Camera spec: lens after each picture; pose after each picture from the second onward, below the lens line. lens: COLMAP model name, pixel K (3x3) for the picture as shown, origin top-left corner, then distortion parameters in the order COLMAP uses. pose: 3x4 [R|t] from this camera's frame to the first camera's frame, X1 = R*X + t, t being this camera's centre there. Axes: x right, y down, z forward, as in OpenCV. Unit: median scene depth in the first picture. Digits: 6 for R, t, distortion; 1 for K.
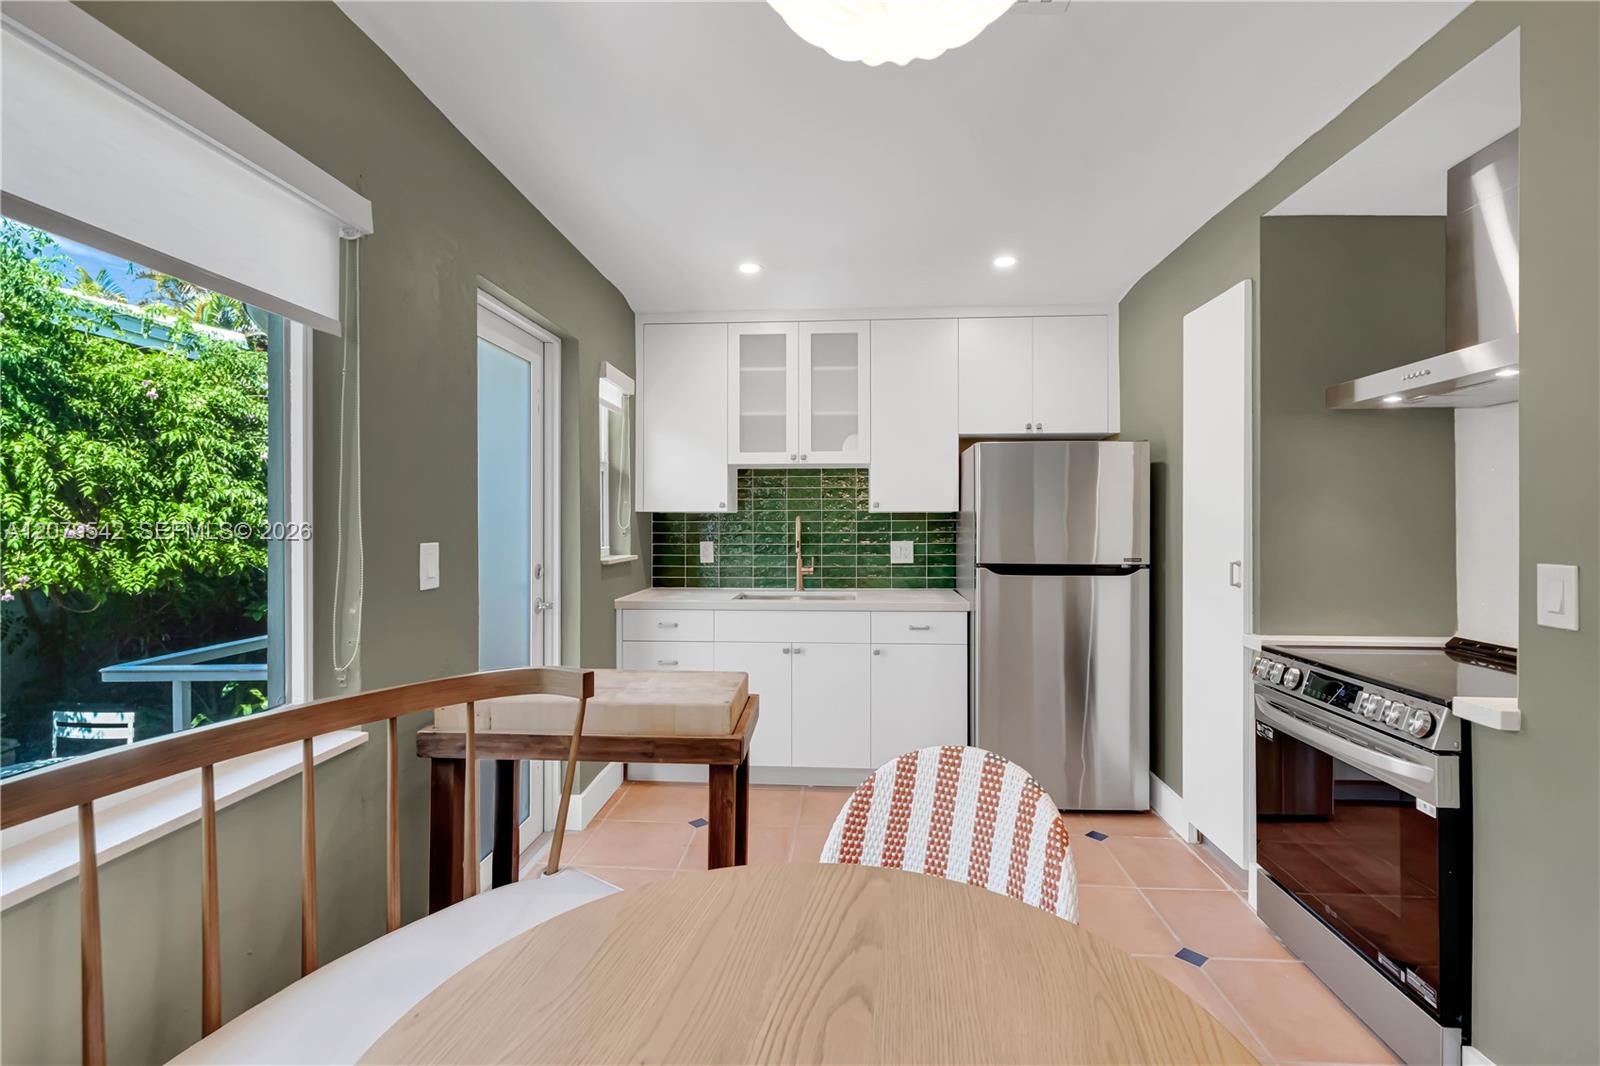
lens RADIAL K [[710.5, 0, 801.4], [0, 710.5, 525.5], [0, 0, 1]] dist [-0.019050, -0.000127]
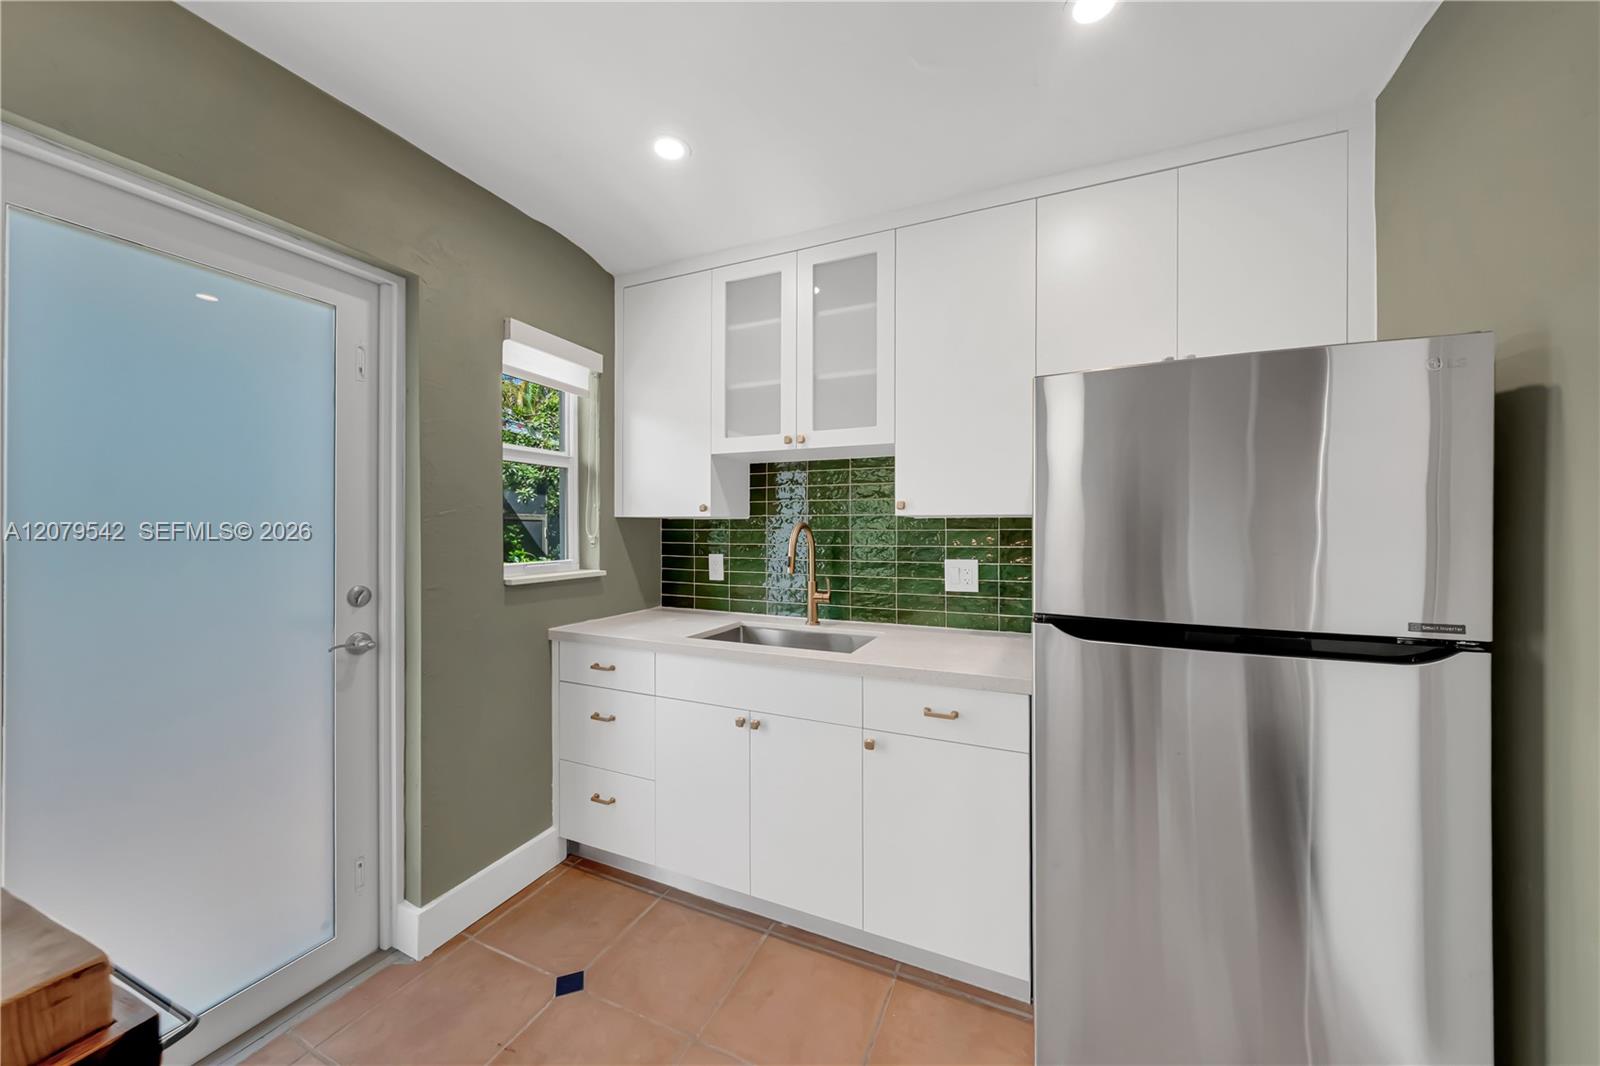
lens RADIAL K [[549.1, 0, 806.1], [0, 549.1, 530.2], [0, 0, 1]] dist [-0.005805, 0.000115]
pose [[0.942892, 0.006497, -0.333034, 0.187875], [-0.008281, 0.999958, -0.003938, -0.003397], [0.332994, 0.006471, 0.942907, 0.476431]]
